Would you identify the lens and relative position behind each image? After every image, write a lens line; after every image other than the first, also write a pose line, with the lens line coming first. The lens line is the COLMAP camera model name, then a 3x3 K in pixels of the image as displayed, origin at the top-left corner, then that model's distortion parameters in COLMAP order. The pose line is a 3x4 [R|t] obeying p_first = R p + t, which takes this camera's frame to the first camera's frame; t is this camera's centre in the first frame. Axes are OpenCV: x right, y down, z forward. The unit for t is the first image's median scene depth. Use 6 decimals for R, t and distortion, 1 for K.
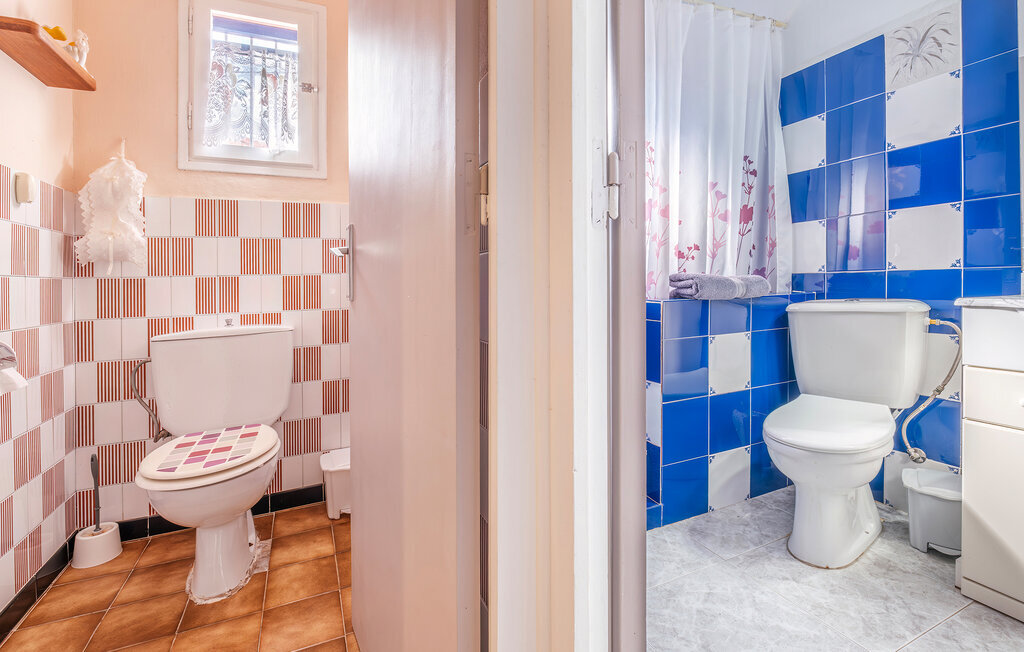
lens RADIAL K [[470.6, 0, 513.6], [0, 470.6, 295.7], [0, 0, 1]] dist [-0.002025, -0.000340]
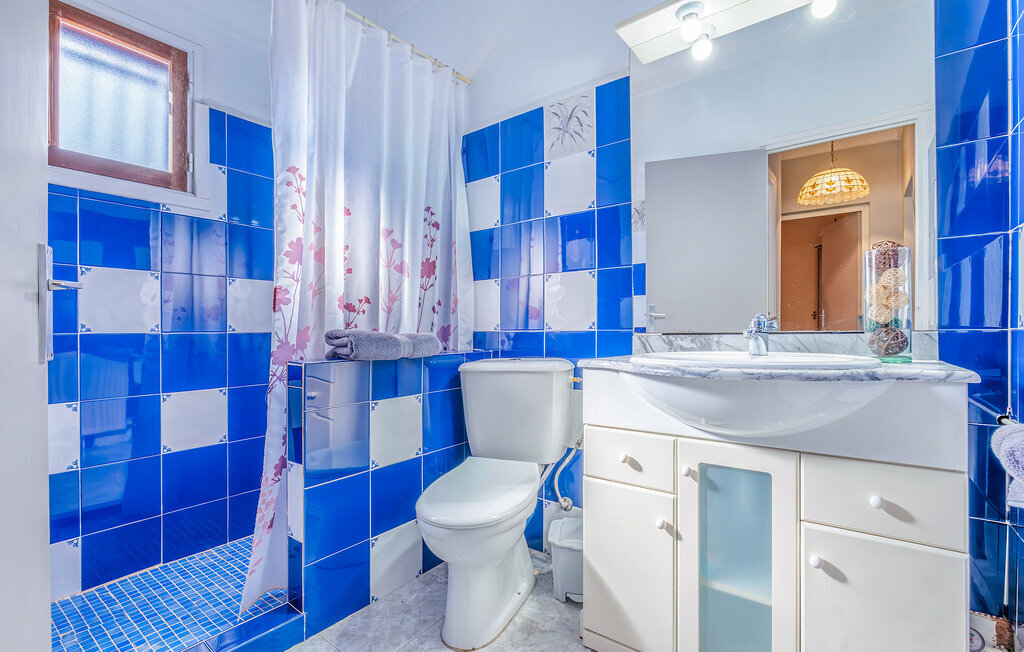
lens RADIAL K [[455.2, 0, 506.6], [0, 455.2, 343.5], [0, 0, 1]] dist [-0.000265, 0.000005]
pose [[0.889793, 0.006188, 0.456322, 0.247136], [-0.002285, 0.999956, -0.009104, -0.014996], [-0.456358, 0.007057, 0.889768, 0.128741]]
